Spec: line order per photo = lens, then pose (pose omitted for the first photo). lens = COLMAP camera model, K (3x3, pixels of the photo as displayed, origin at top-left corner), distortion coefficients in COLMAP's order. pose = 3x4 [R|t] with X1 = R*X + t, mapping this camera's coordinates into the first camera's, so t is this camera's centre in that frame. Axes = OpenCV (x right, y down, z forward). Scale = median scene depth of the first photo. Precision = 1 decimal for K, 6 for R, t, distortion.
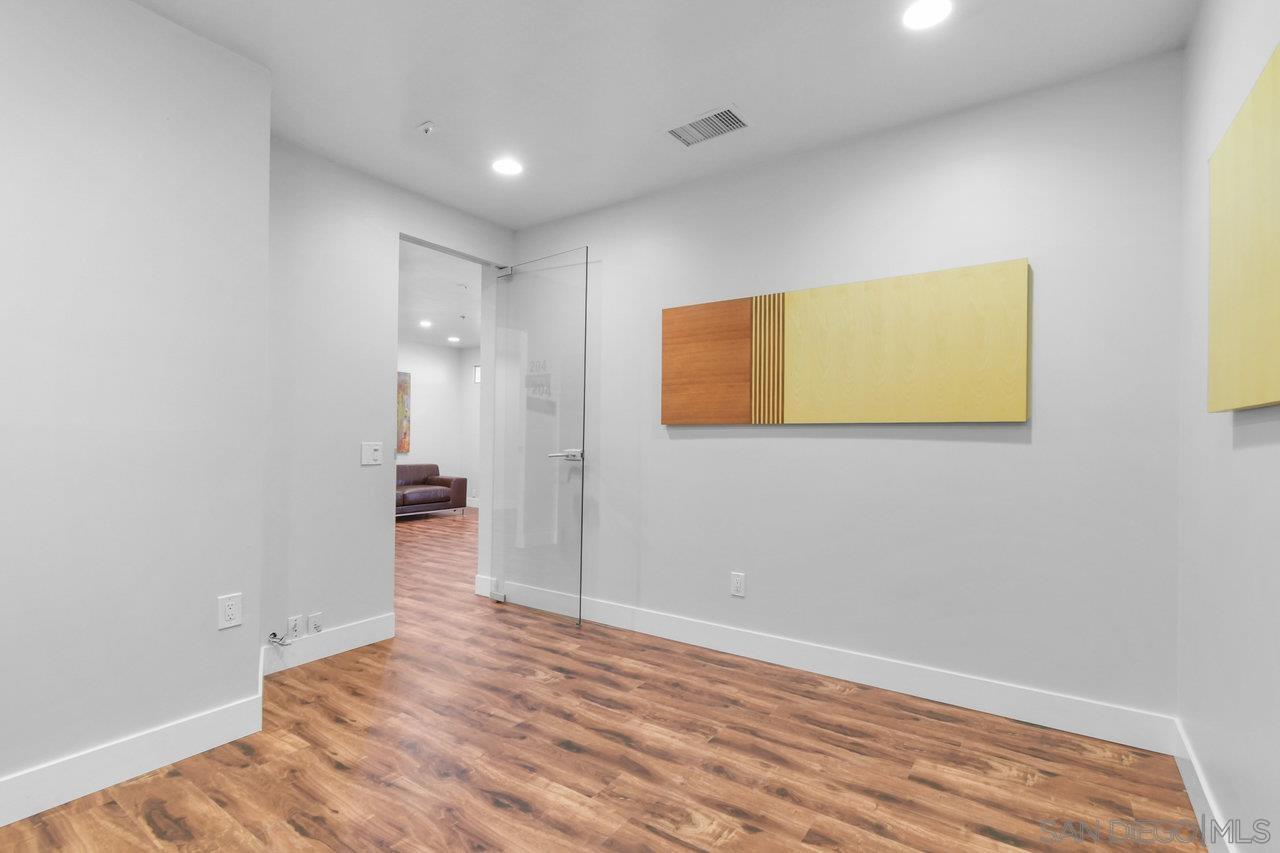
lens RADIAL K [[590.7, 0, 638.9], [0, 590.7, 433.4], [0, 0, 1]] dist [-0.000145, -0.009382]
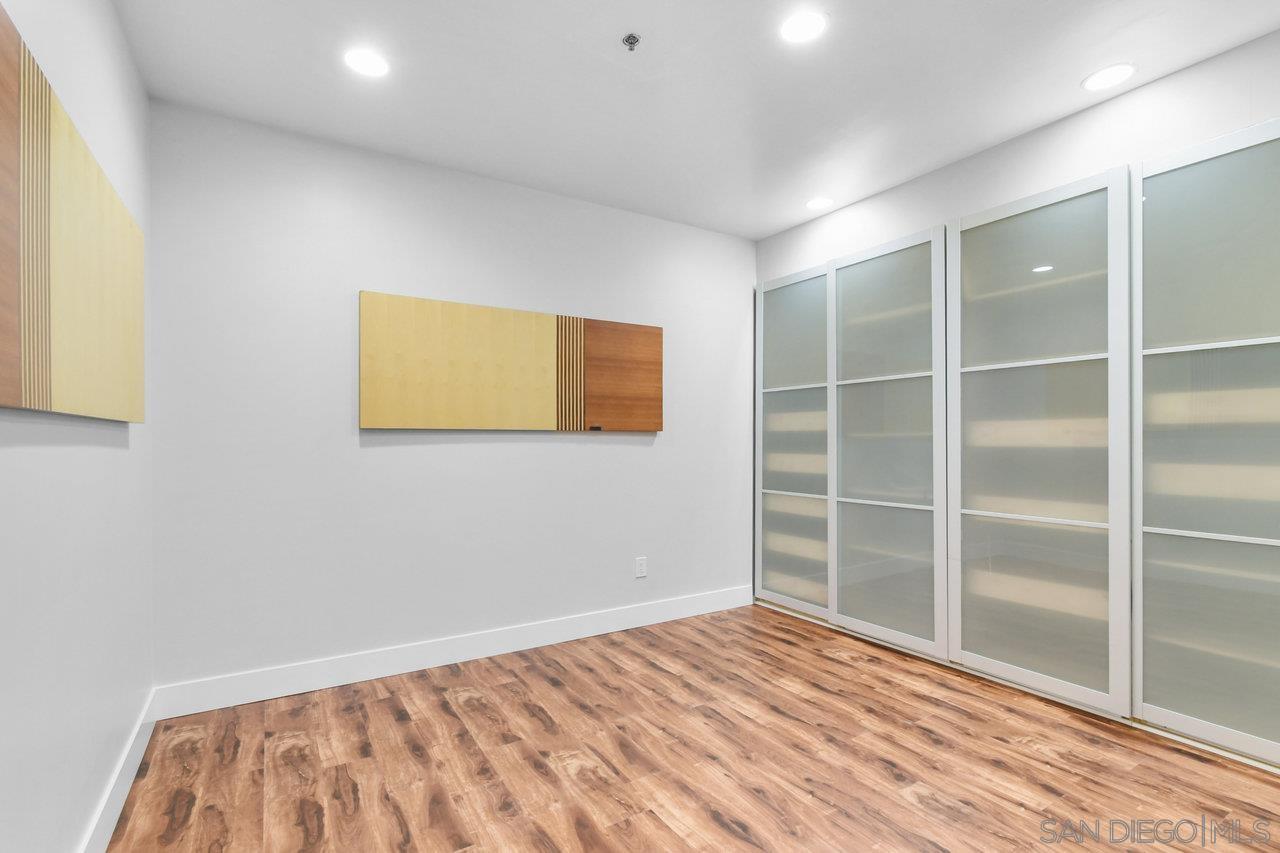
lens RADIAL K [[590.7, 0, 638.6], [0, 590.7, 434.5], [0, 0, 1]] dist [-0.000145, -0.009382]
pose [[-0.924372, -0.004557, 0.381464, -0.431375], [-0.010568, 0.999851, -0.013664, 0.000763], [-0.381345, -0.016662, -0.924283, 1.906321]]
